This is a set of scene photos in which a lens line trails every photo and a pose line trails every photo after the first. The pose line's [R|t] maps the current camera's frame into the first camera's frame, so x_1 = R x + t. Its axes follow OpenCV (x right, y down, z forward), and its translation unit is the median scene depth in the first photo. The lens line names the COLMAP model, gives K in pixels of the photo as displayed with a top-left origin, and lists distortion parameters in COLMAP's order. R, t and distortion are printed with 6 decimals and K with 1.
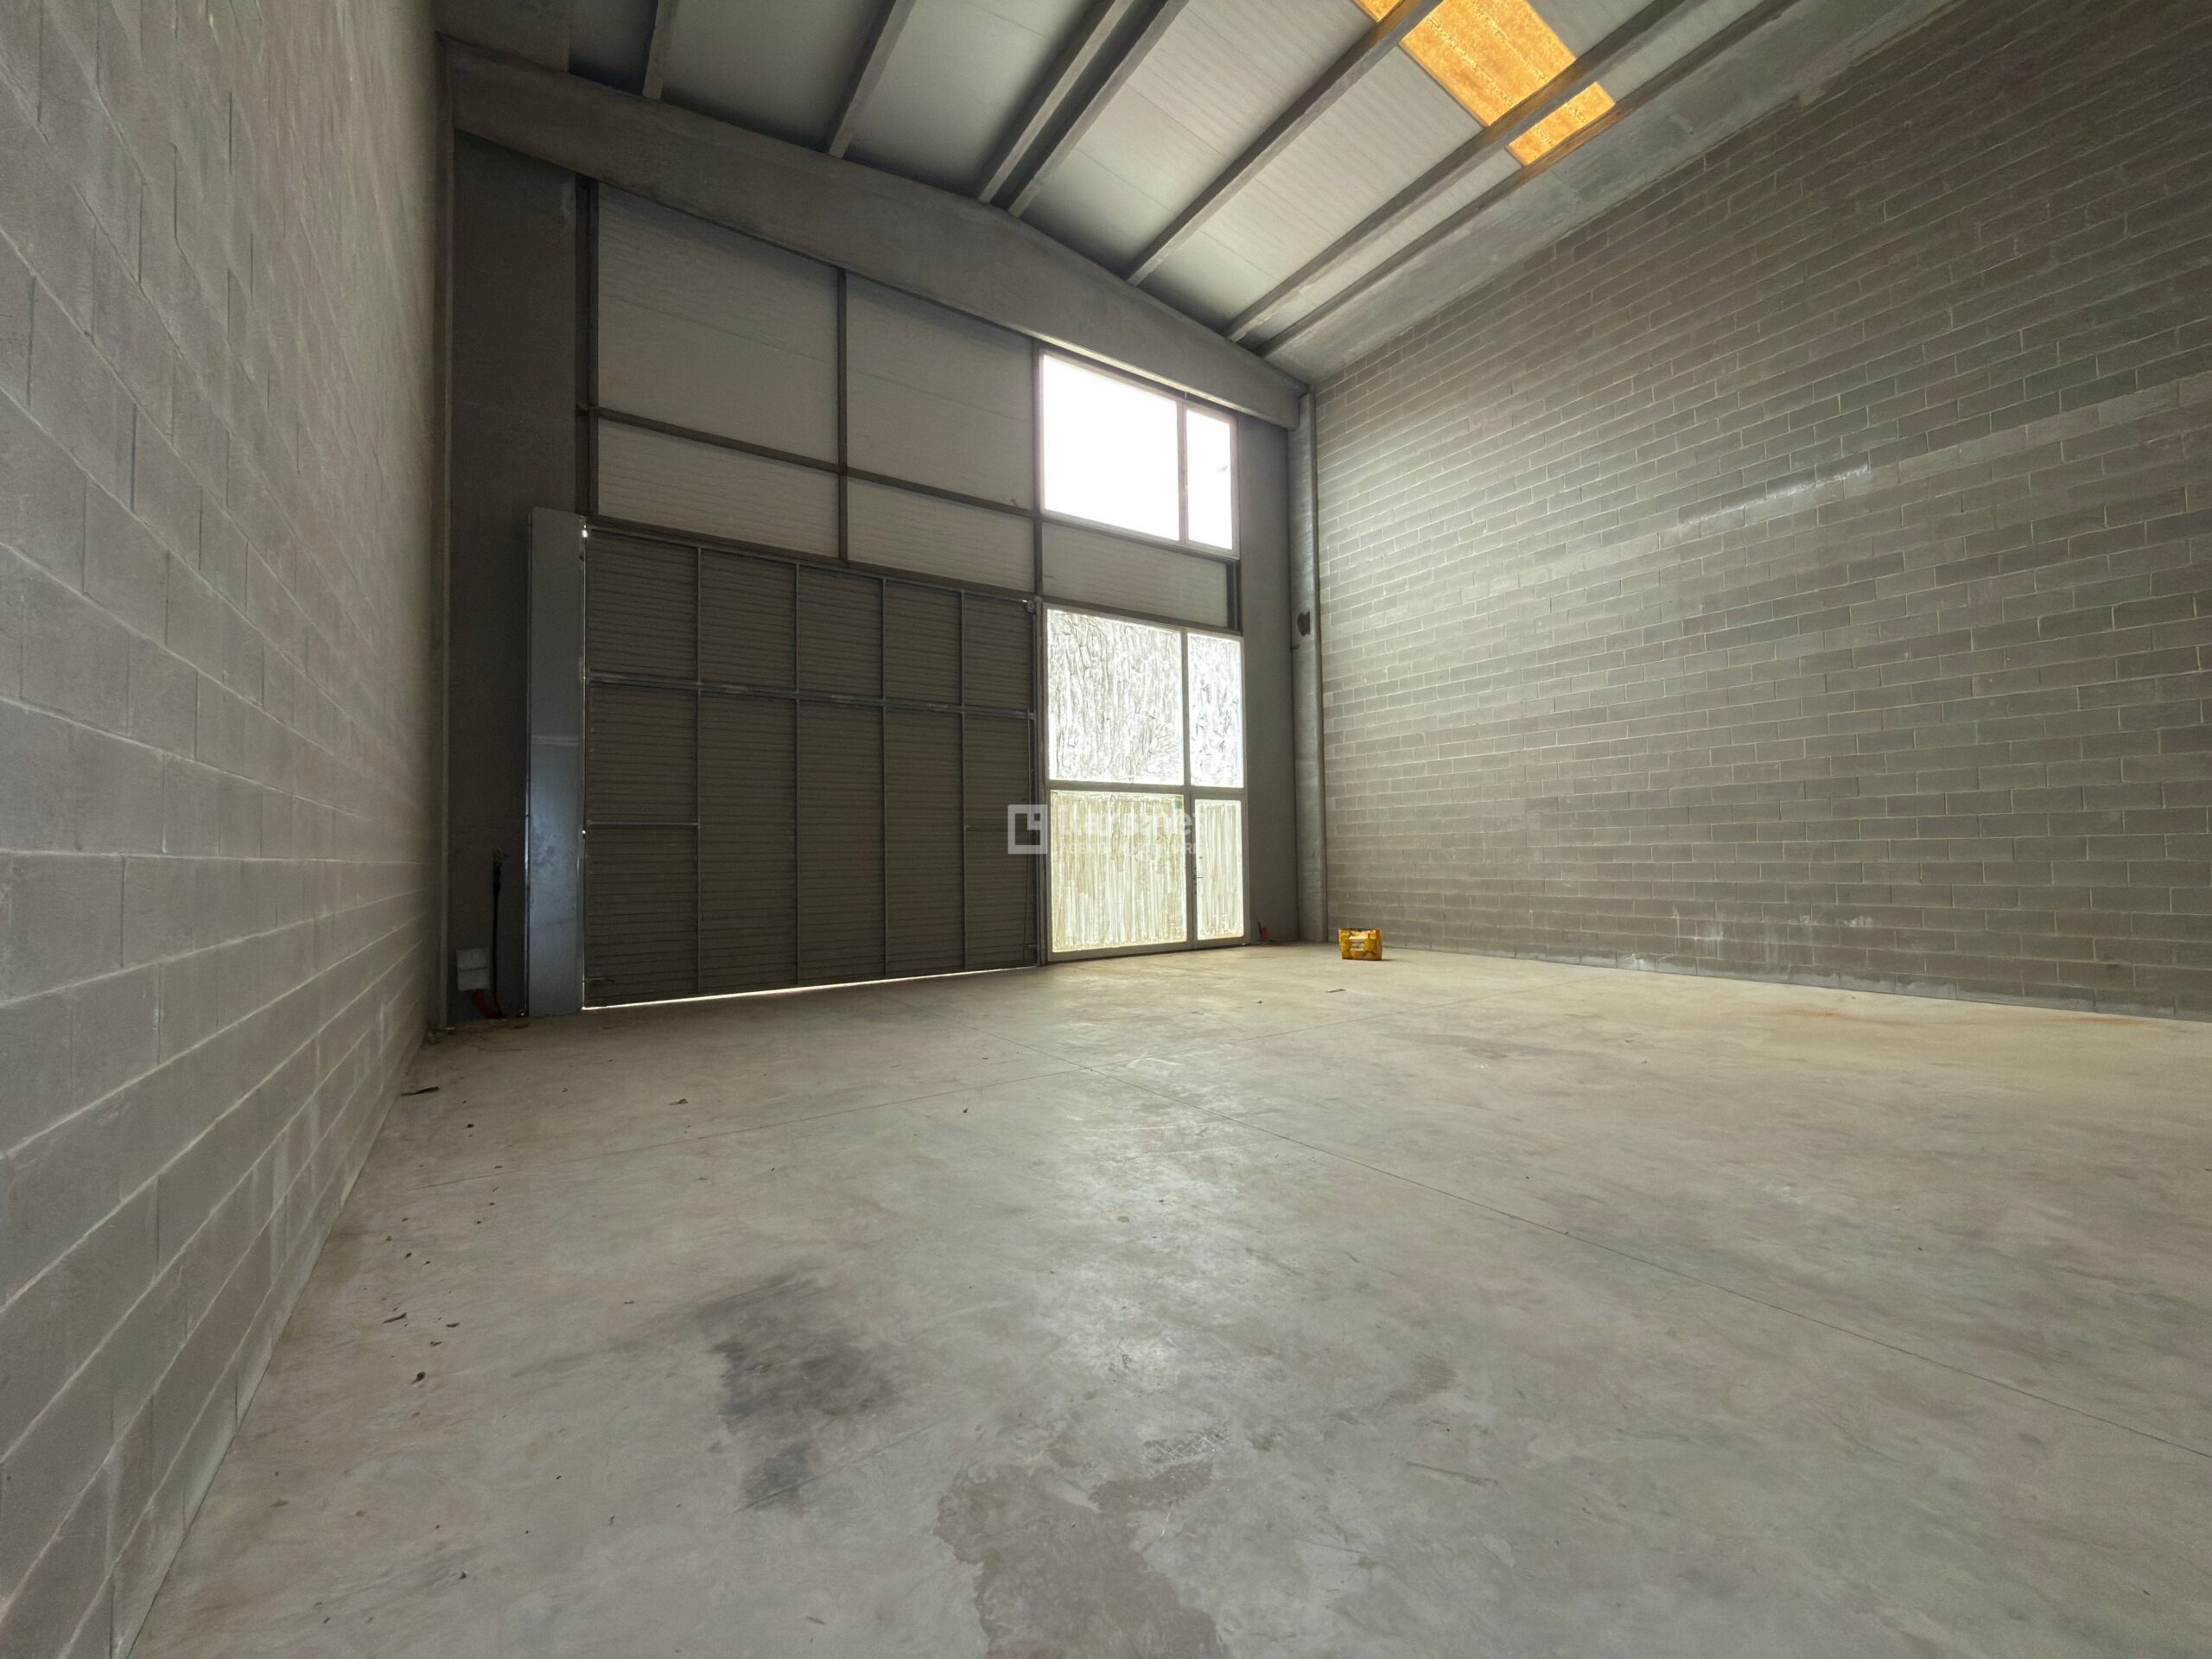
lens RADIAL K [[885.0, 0, 1112.3], [0, 885.0, 831.5], [0, 0, 1]] dist [0.000162, -0.000897]
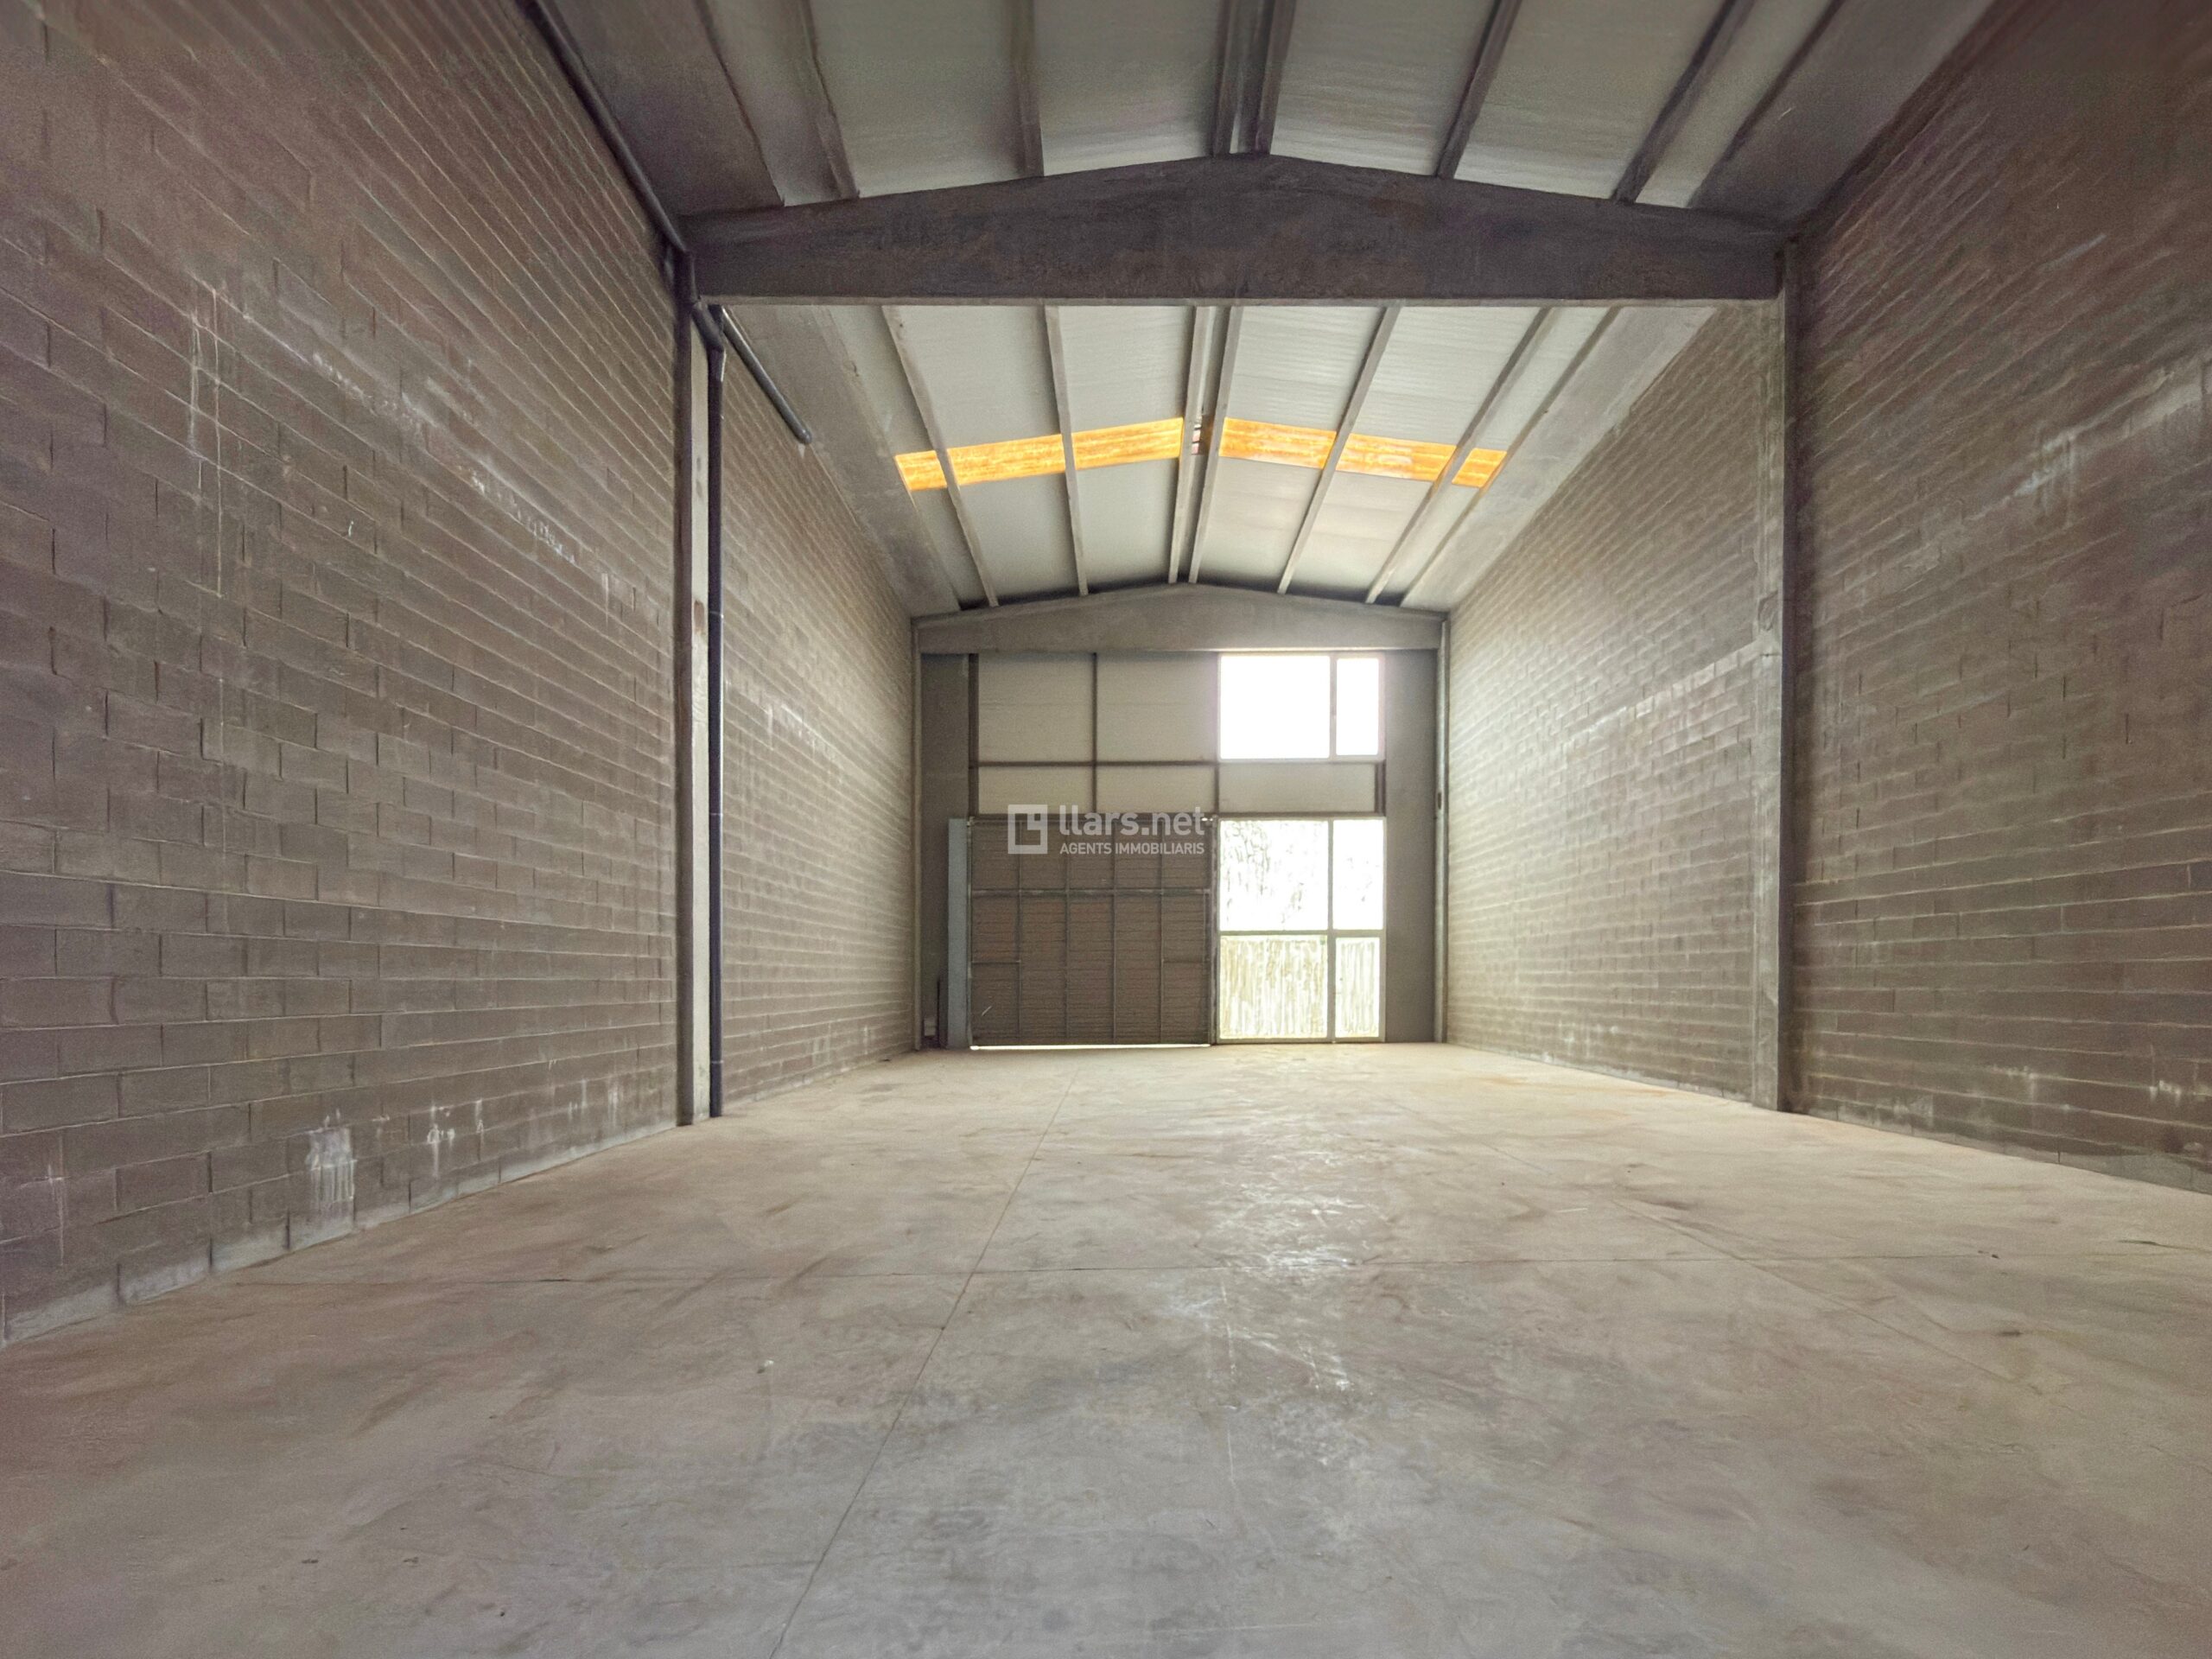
lens RADIAL K [[913.8, 0, 1128.9], [0, 913.8, 1004.4], [0, 0, 1]] dist [-0.011315, -0.000008]
pose [[0.827170, 0.028148, -0.561246, 0.819037], [0.005103, 0.998327, 0.057590, -0.021029], [0.561928, -0.050501, 0.825643, -0.528471]]
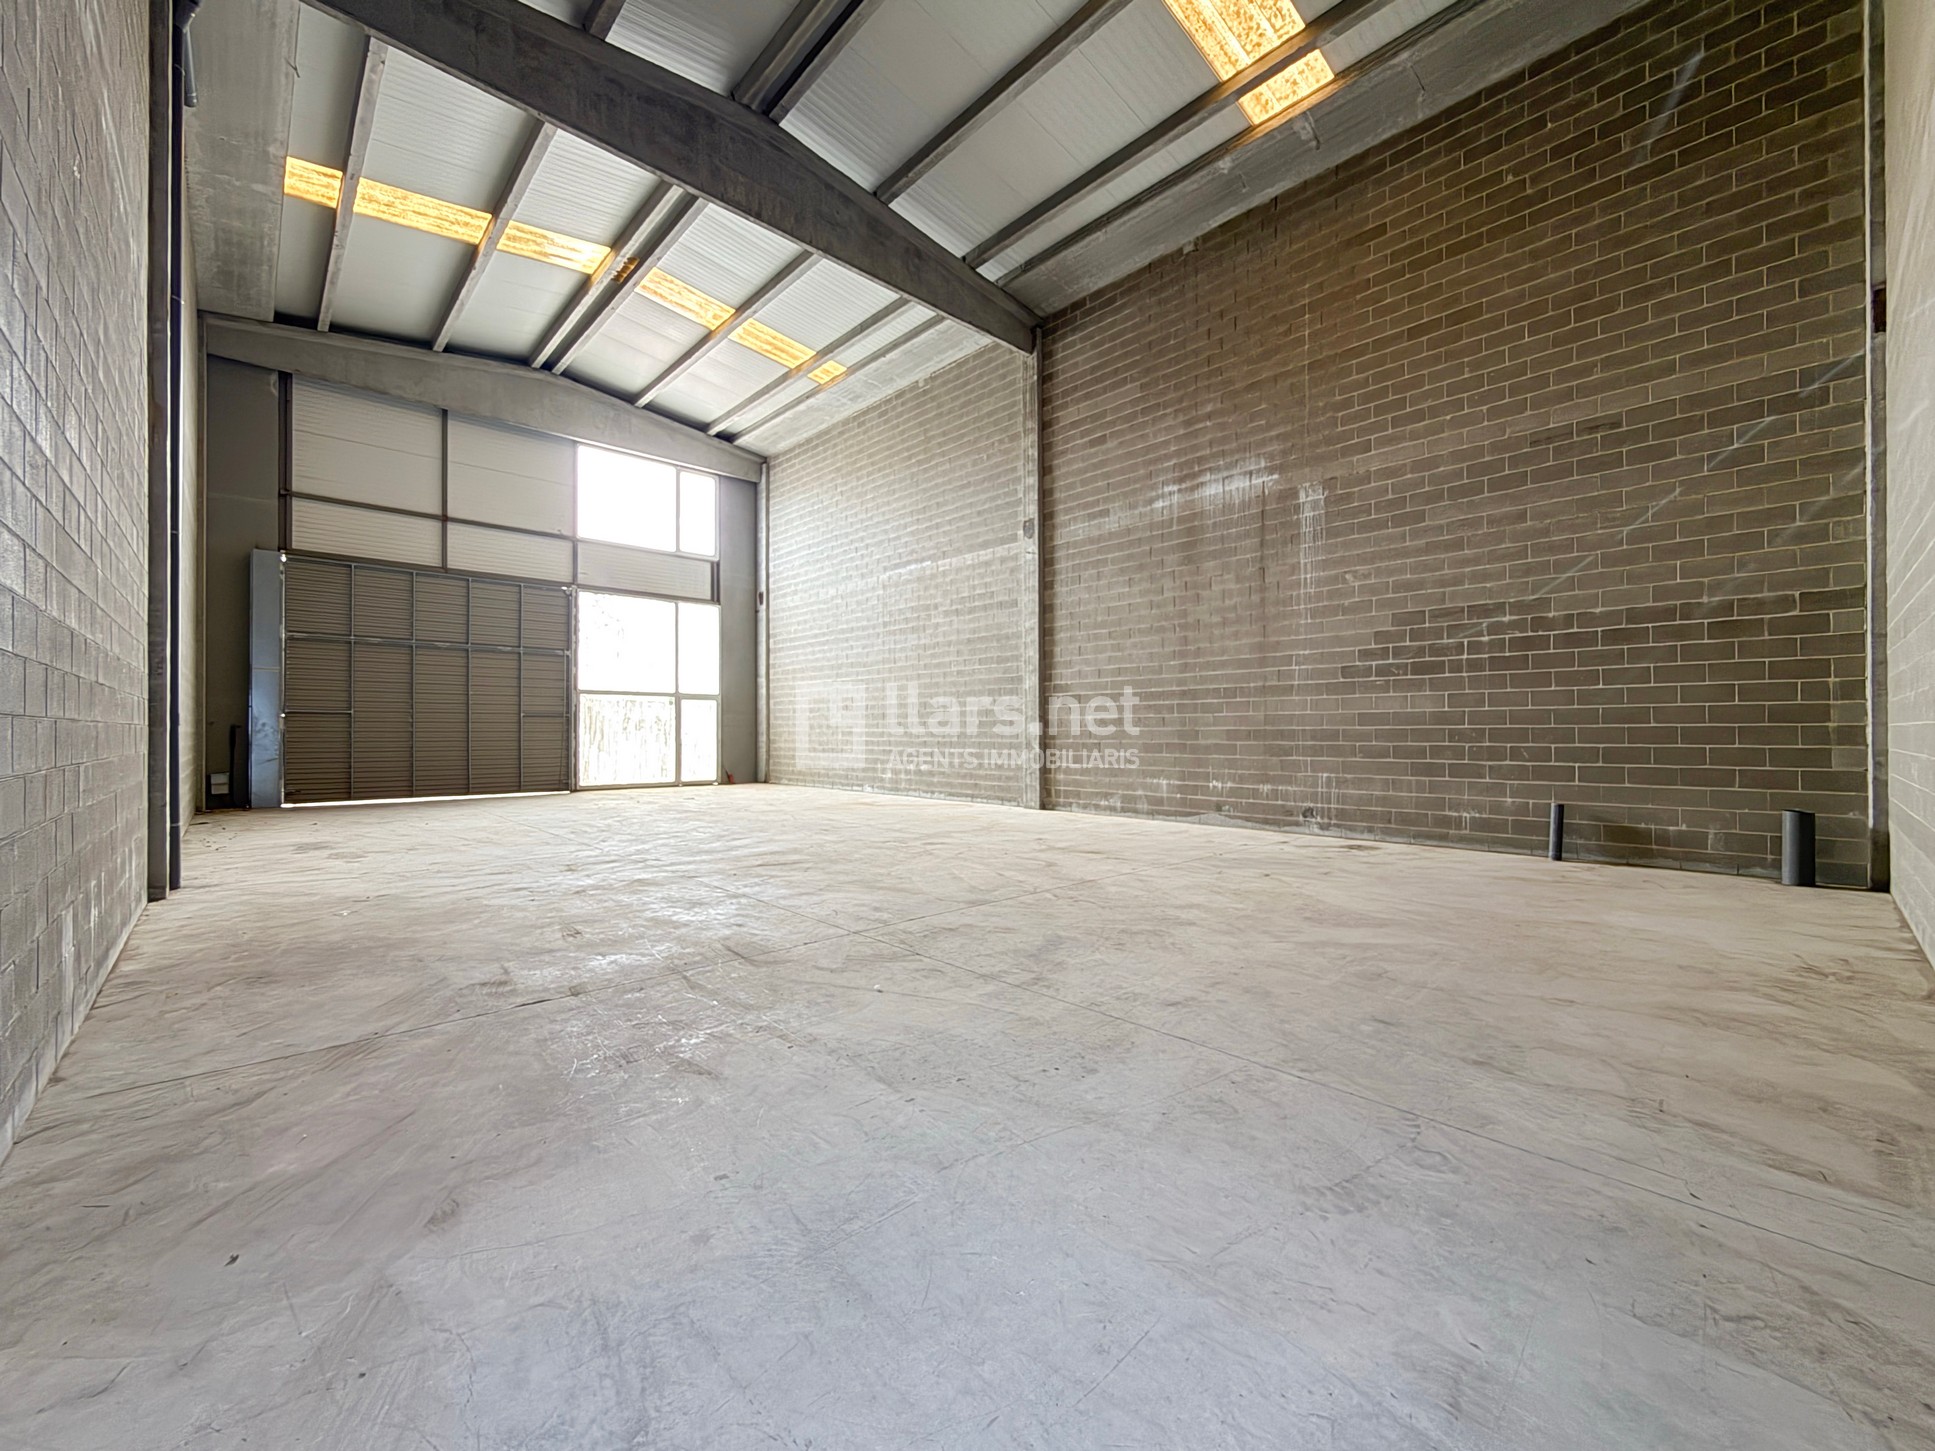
lens RADIAL K [[774.2, 0, 954.8], [0, 774.2, 732.1], [0, 0, 1]] dist [0.000162, -0.000897]
pose [[0.988955, 0.016298, 0.147319, 0.507181], [-0.020146, 0.999493, 0.024665, -0.027875], [-0.146842, -0.027361, 0.988781, -0.745128]]
